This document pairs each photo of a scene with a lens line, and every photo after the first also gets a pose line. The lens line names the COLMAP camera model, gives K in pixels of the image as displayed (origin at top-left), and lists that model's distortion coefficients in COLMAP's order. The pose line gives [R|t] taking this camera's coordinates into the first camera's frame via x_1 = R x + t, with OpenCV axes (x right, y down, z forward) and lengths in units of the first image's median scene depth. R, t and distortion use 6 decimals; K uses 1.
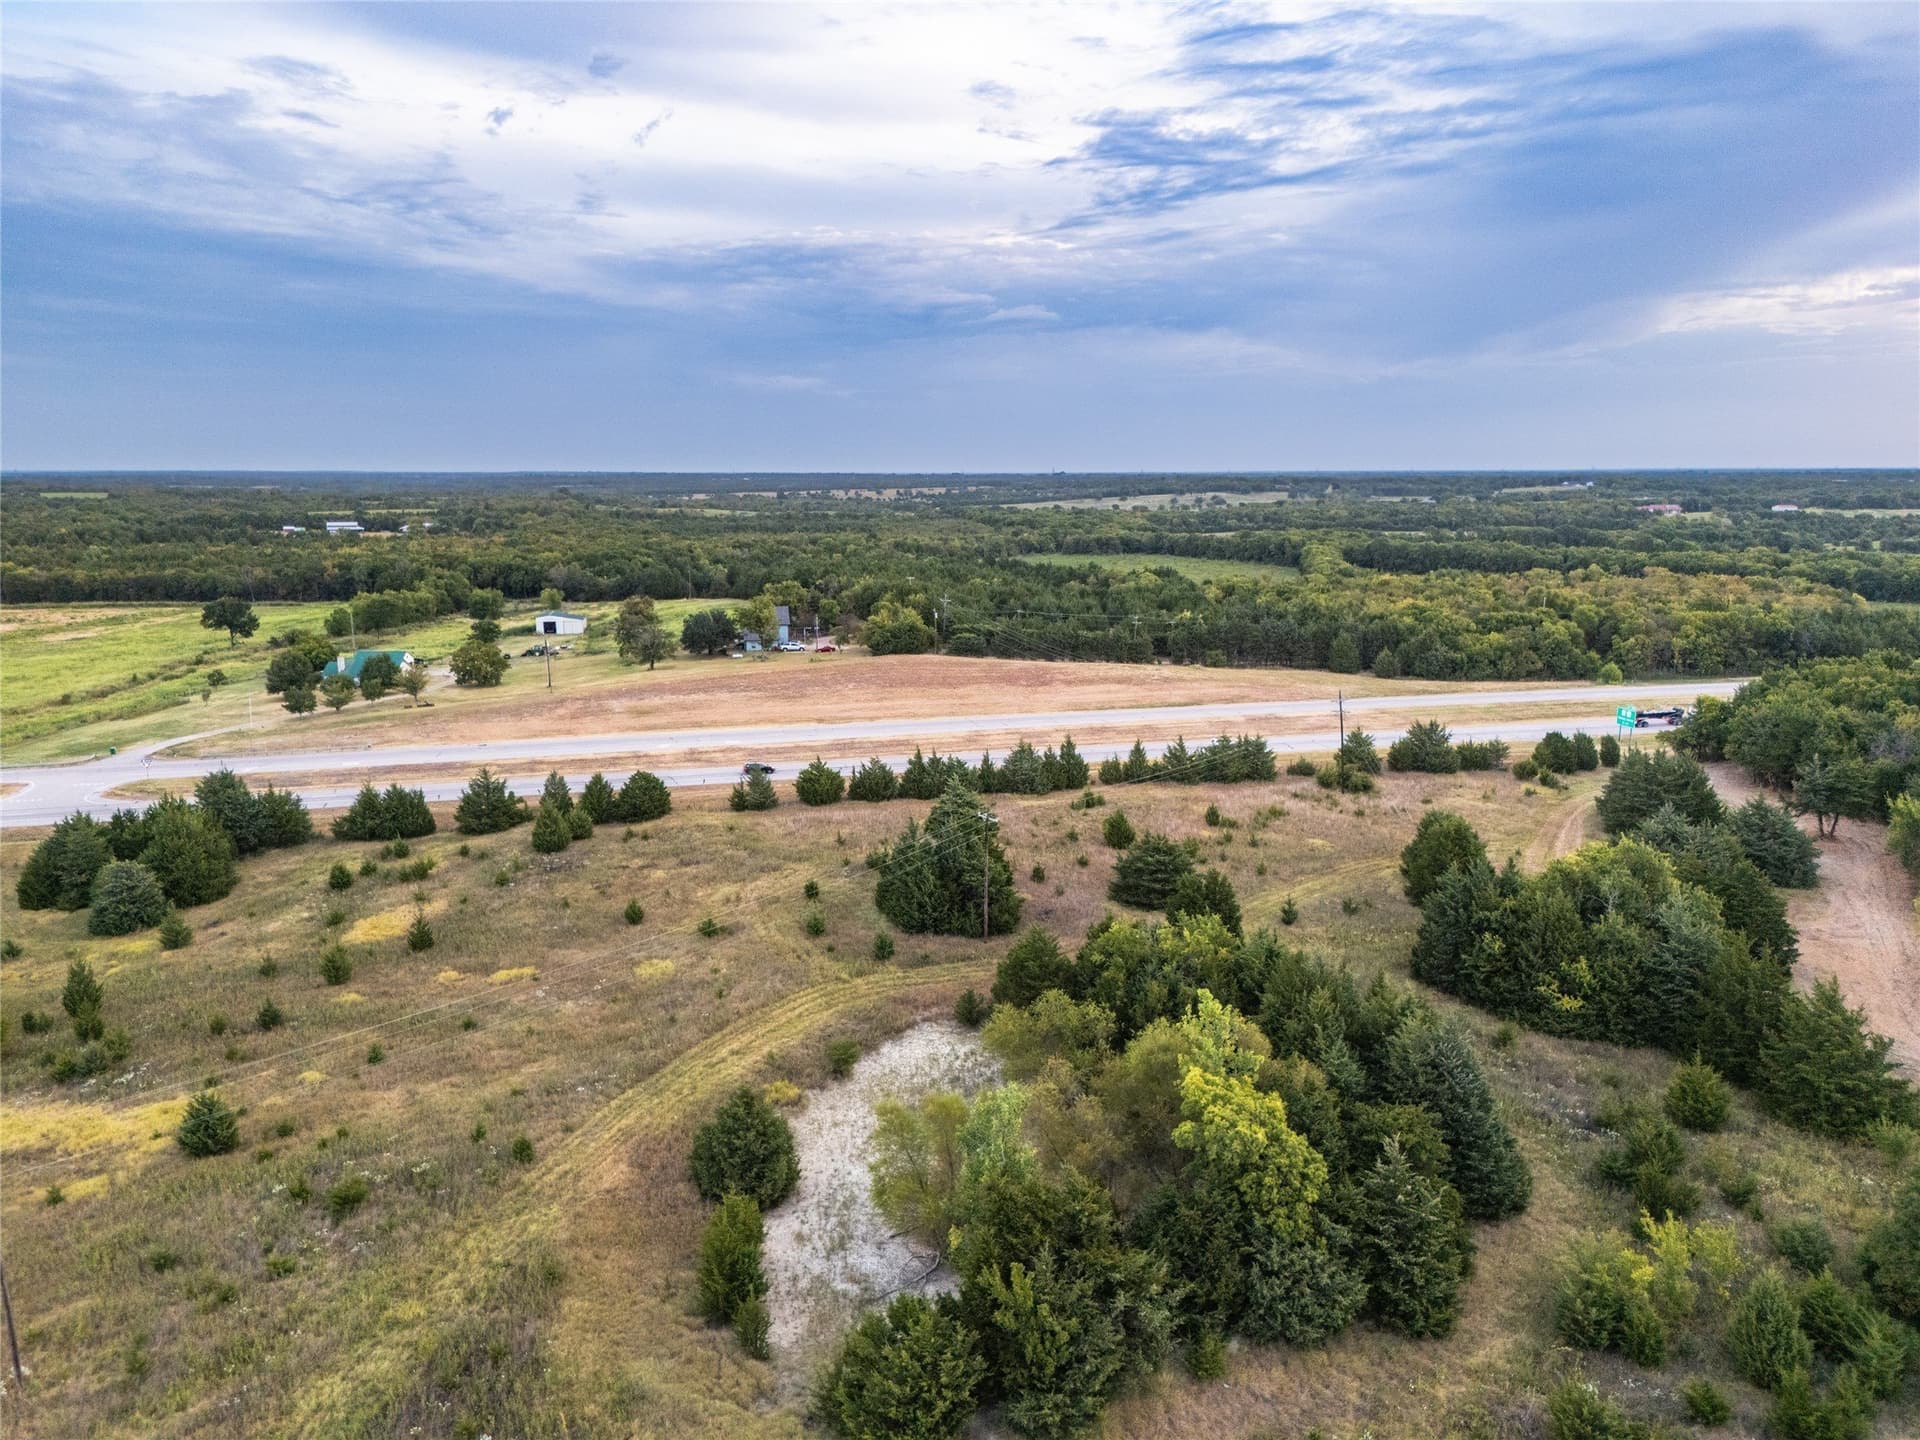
lens RADIAL K [[1417.9, 0, 959.9], [0, 1417.9, 743.4], [0, 0, 1]] dist [0.073704, -0.068040]
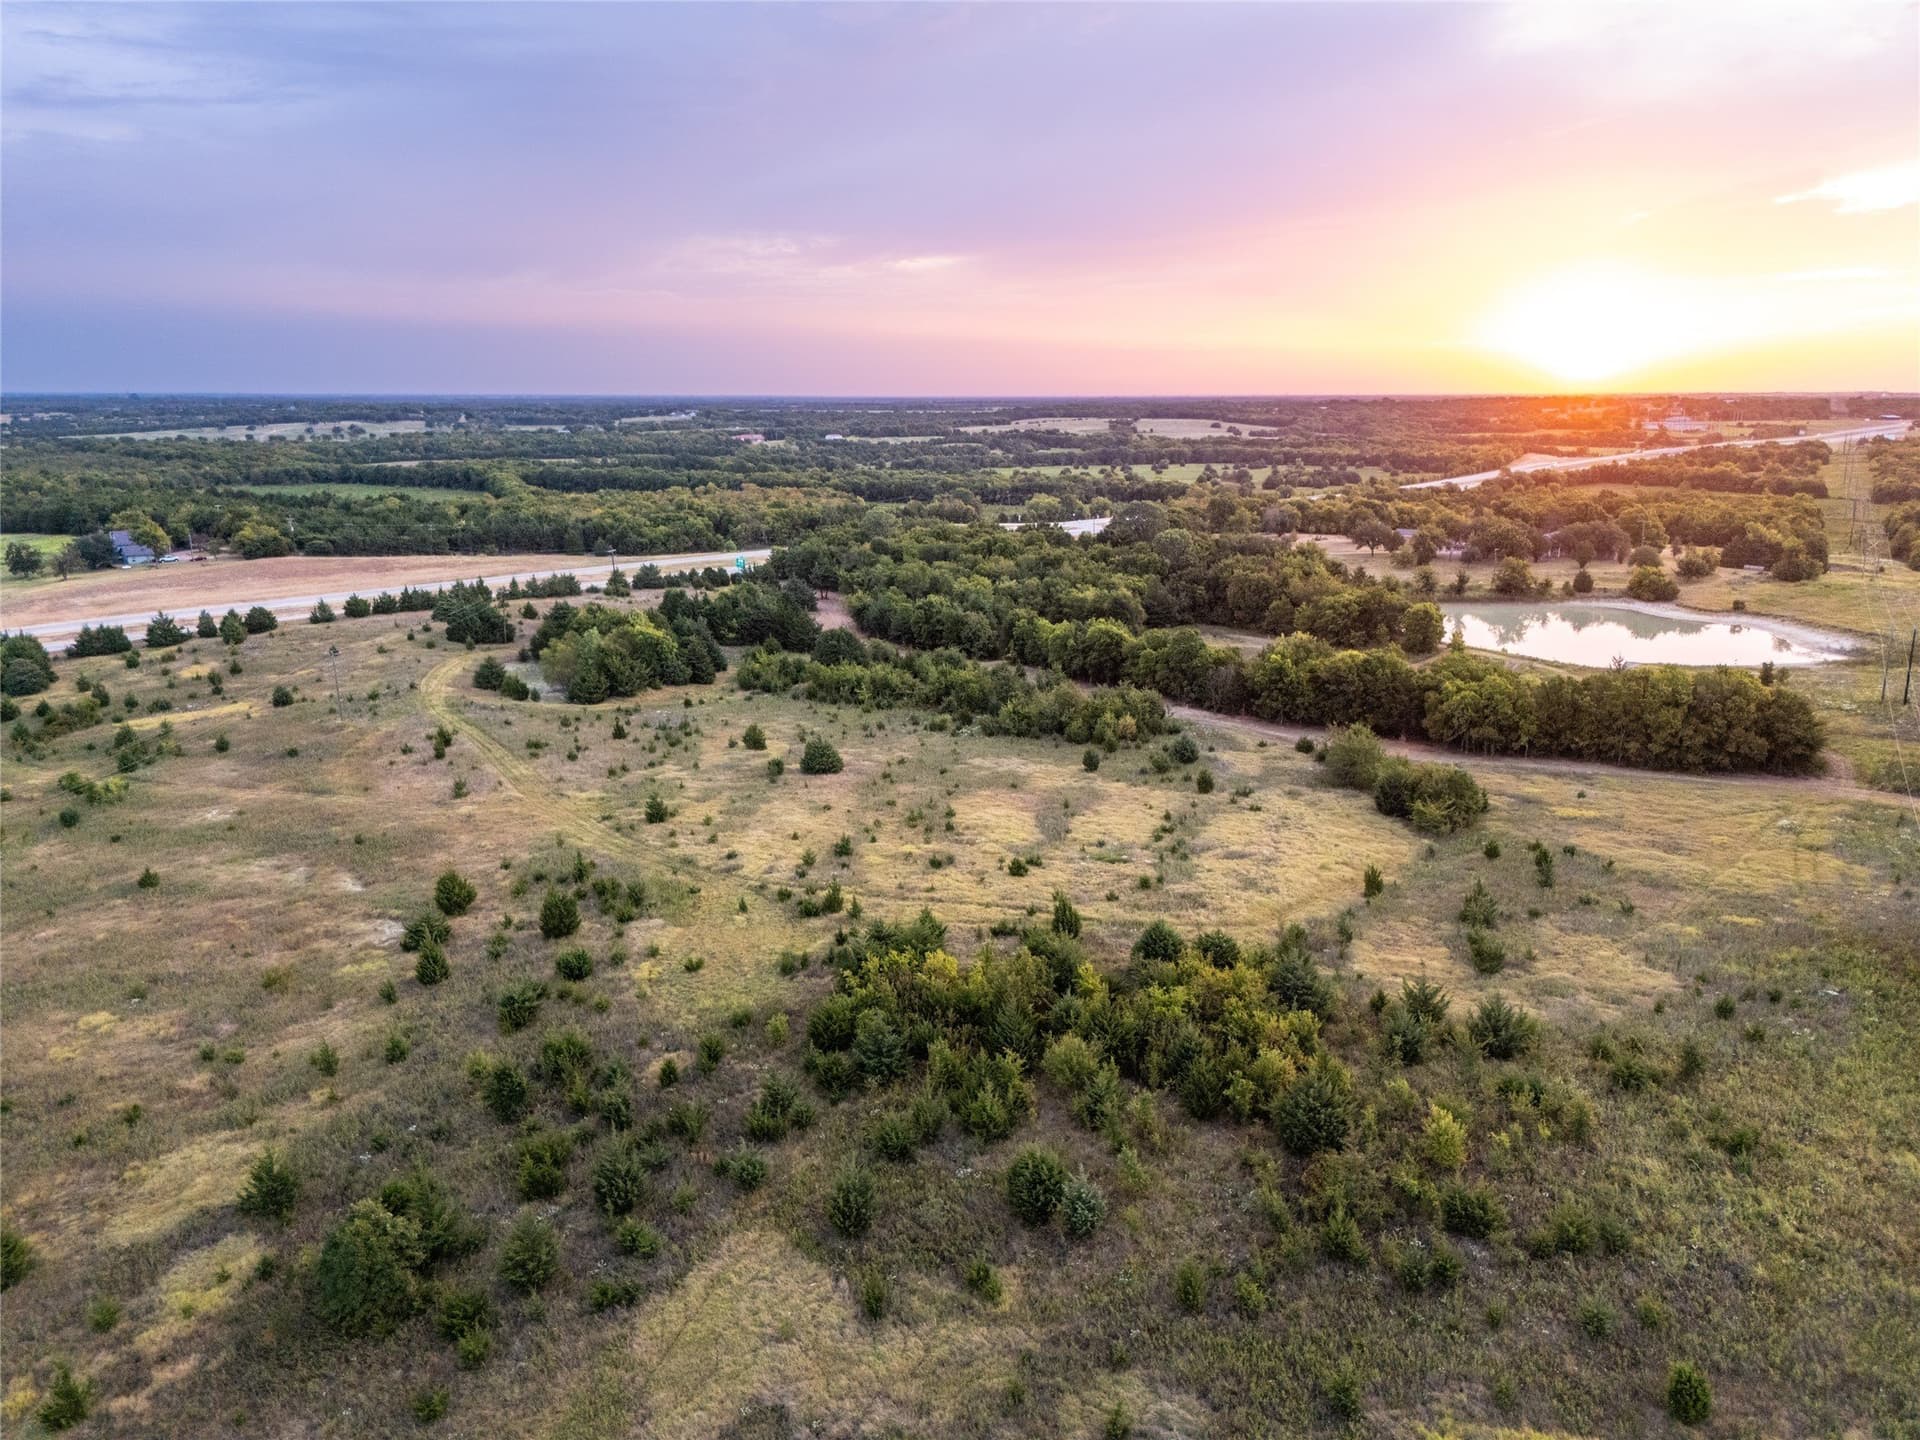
lens RADIAL K [[1417.9, 0, 961.7], [0, 1417.9, 735.3], [0, 0, 1]] dist [0.073704, -0.068040]
pose [[0.830008, -0.129065, 0.542614, -0.175626], [0.104192, 0.991612, 0.076487, 0.048911], [-0.547934, -0.006949, 0.836493, -0.376254]]
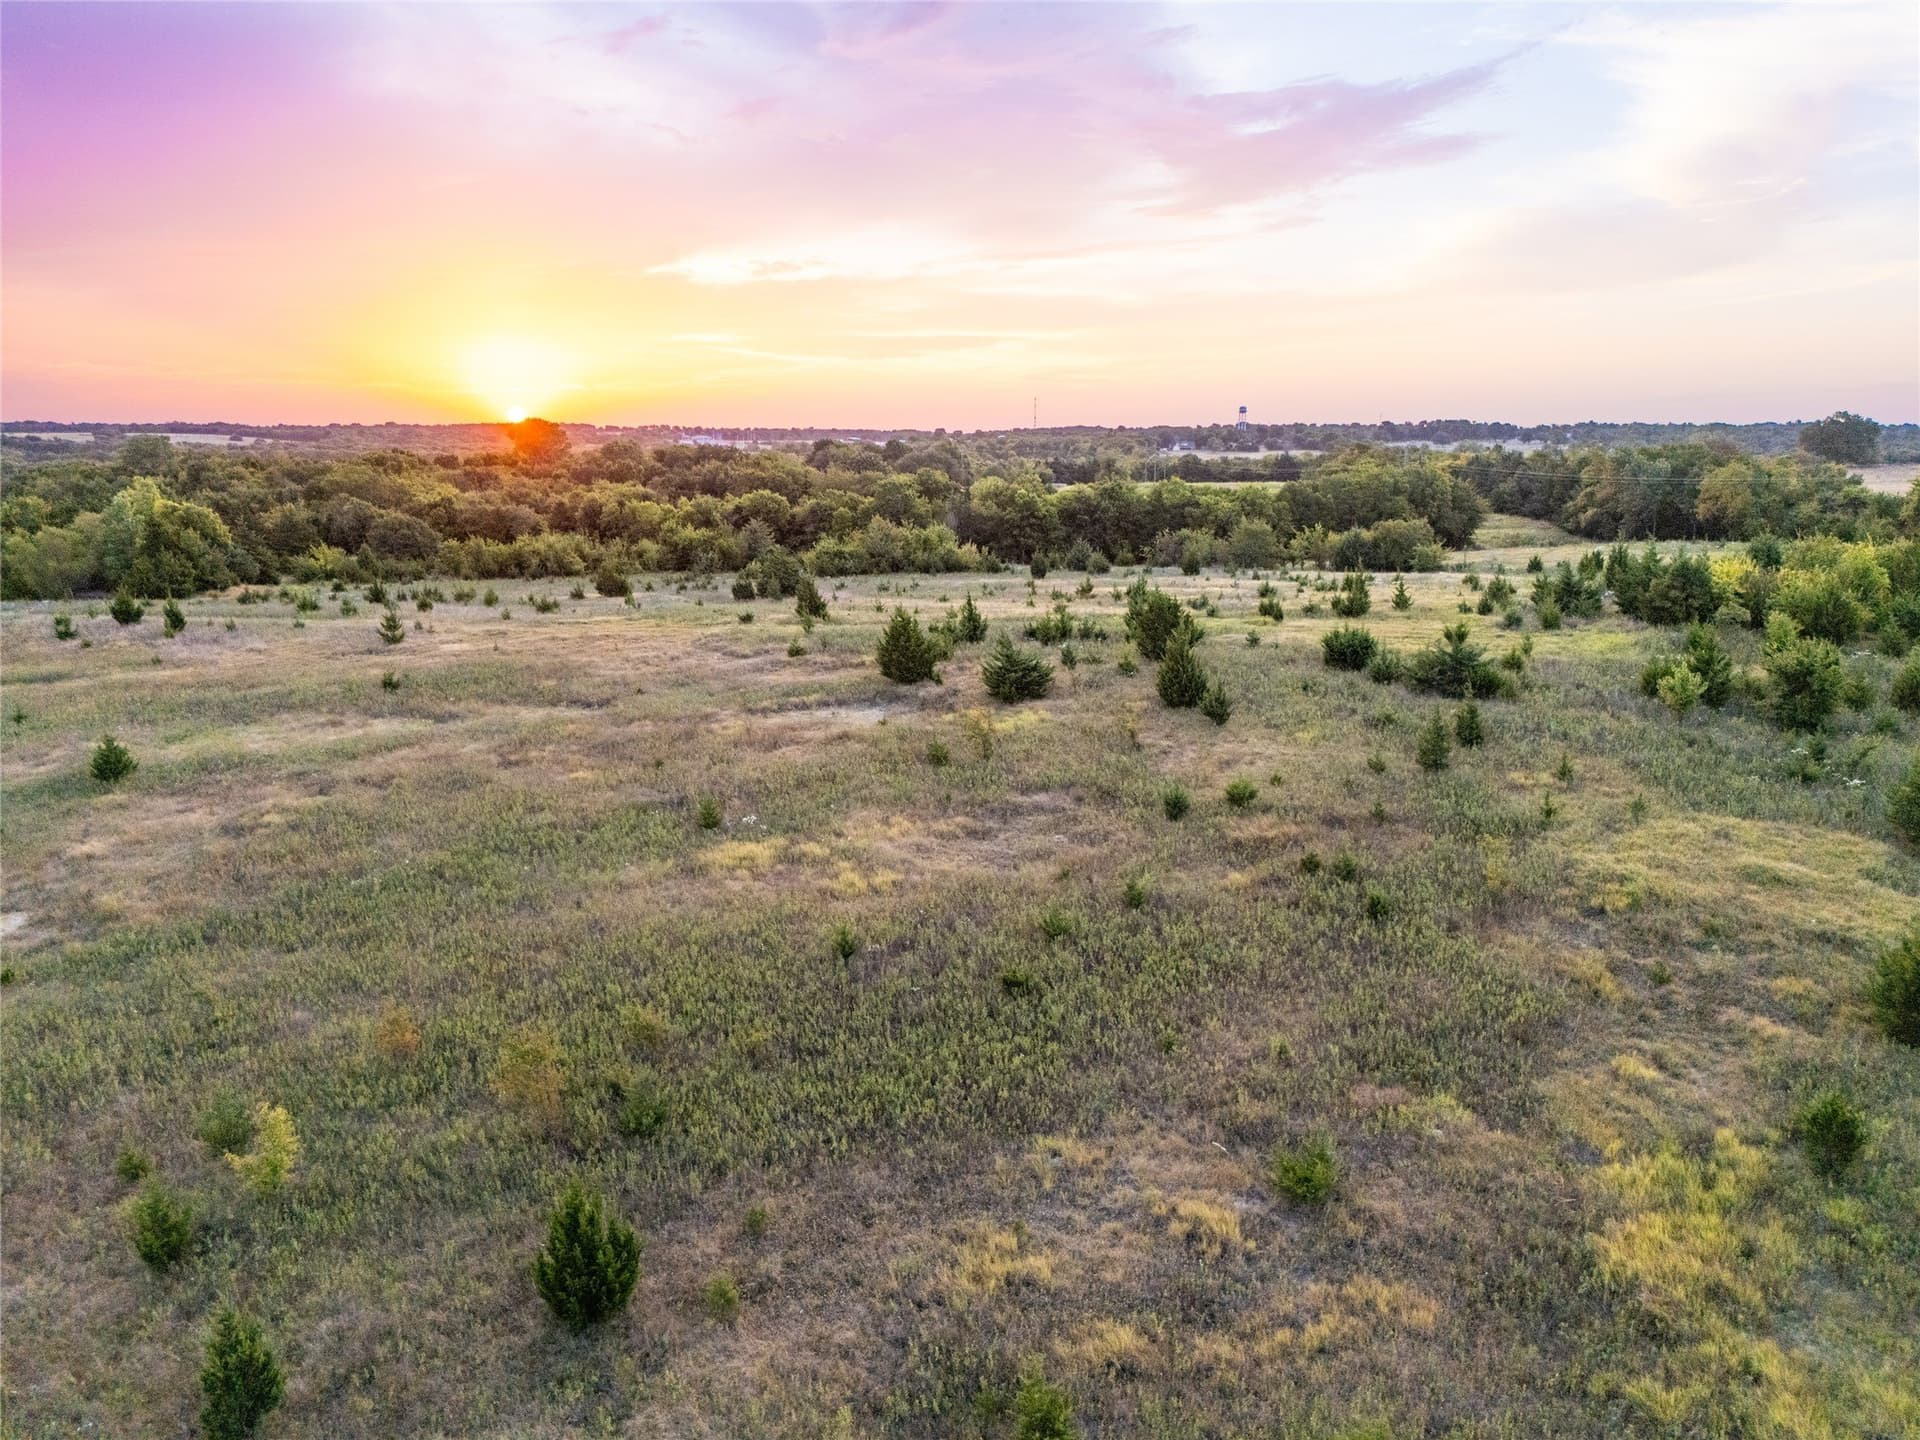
lens RADIAL K [[1417.9, 0, 967.1], [0, 1417.9, 723.5], [0, 0, 1]] dist [0.073704, -0.068040]
pose [[0.285862, -0.185429, 0.940159, -0.273255], [0.175167, 0.974680, 0.138977, 0.076800], [-0.942125, 0.124957, 0.311105, -0.145128]]
